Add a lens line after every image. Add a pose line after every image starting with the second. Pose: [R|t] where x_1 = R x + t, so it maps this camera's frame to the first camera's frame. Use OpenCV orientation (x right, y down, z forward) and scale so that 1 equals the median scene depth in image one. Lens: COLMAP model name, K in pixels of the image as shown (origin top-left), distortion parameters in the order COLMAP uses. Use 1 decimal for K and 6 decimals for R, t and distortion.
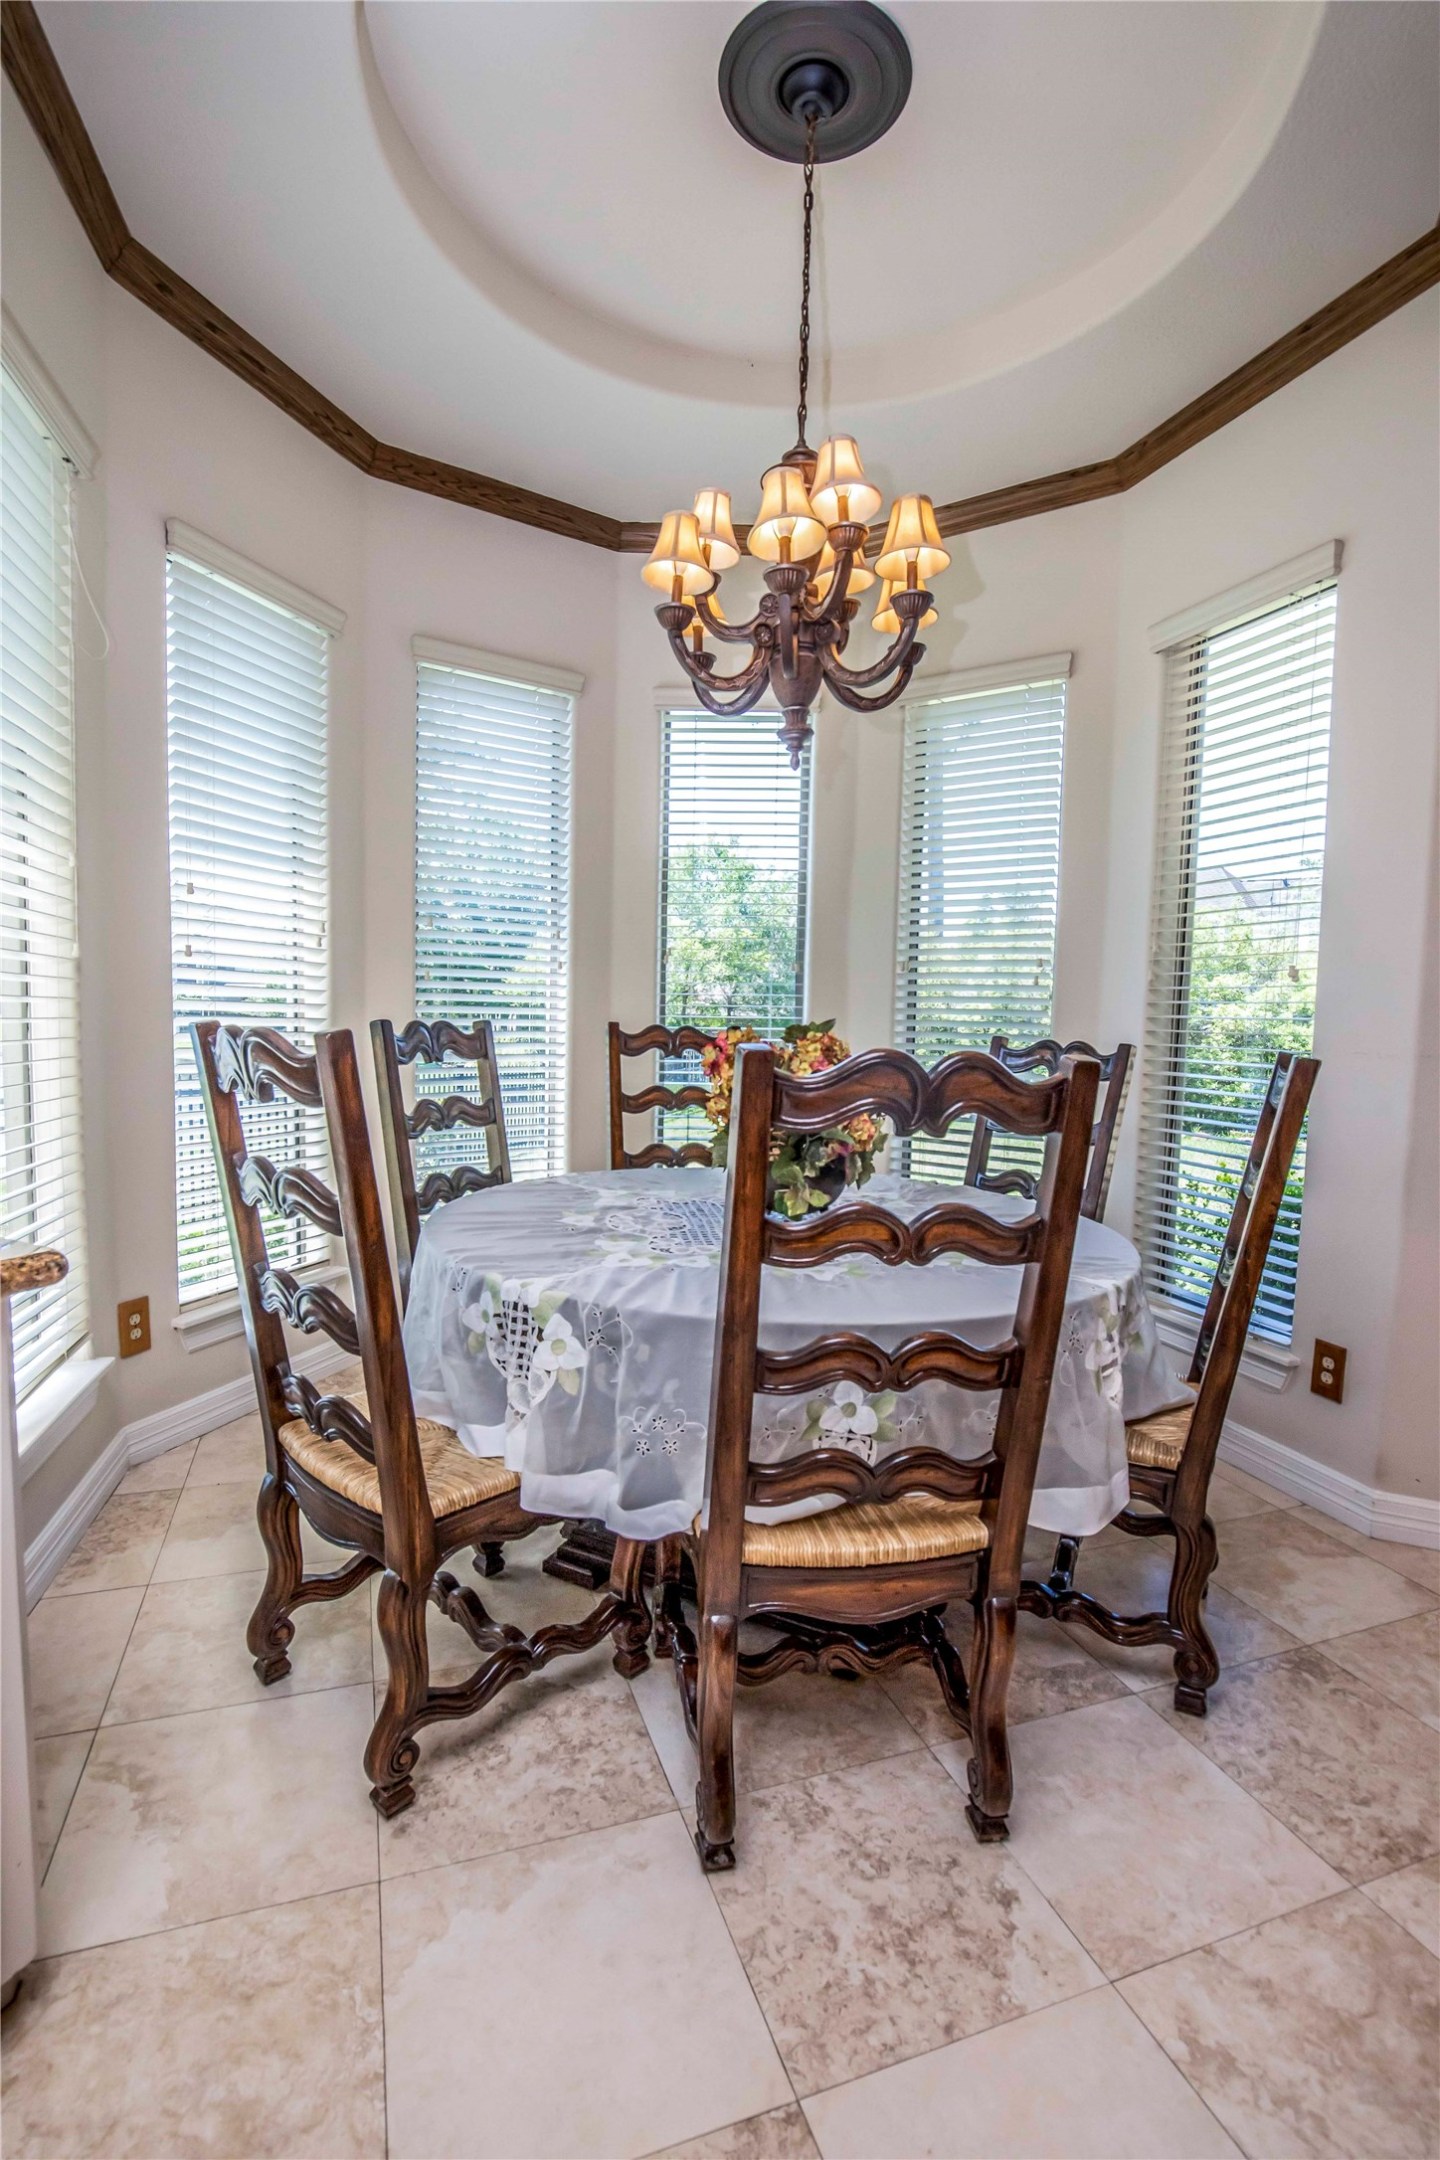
lens RADIAL K [[1012.7, 0, 697.2], [0, 1012.7, 1093.3], [0, 0, 1]] dist [-0.034059, 0.006741]
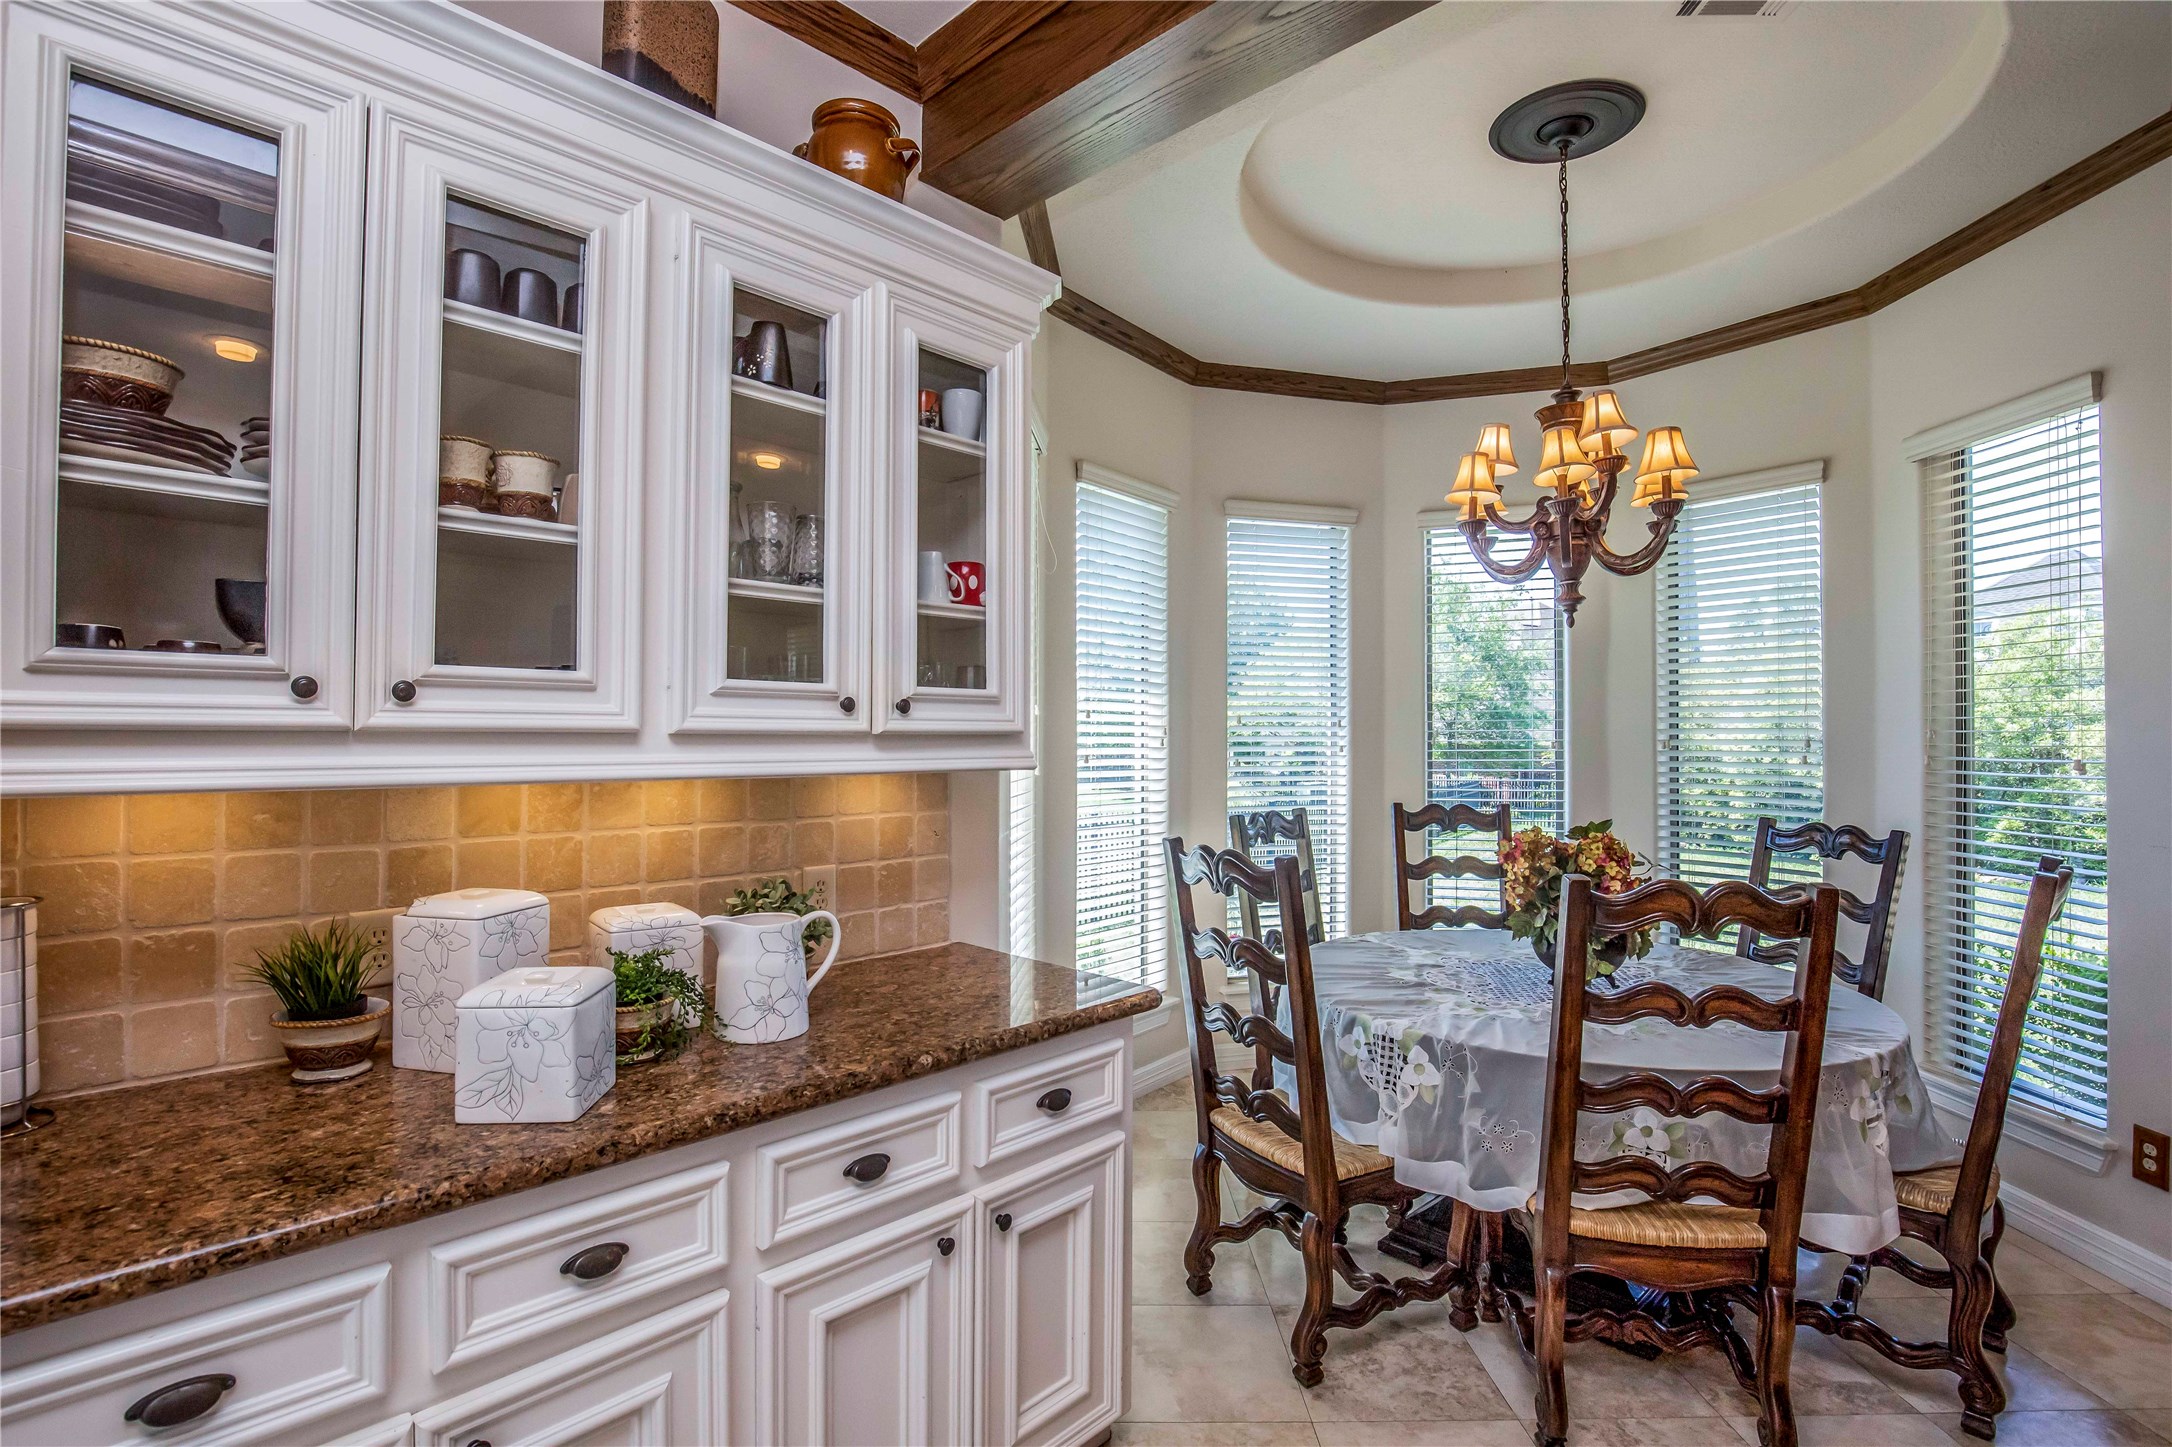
lens RADIAL K [[1018.3, 0, 1067.7], [0, 1018.3, 725.6], [0, 0, 1]] dist [-0.034059, 0.006741]
pose [[0.947395, -0.023010, -0.319237, -0.122893], [-0.007073, 0.995664, -0.092754, -0.086731], [0.319987, 0.090133, 0.943125, -0.491256]]
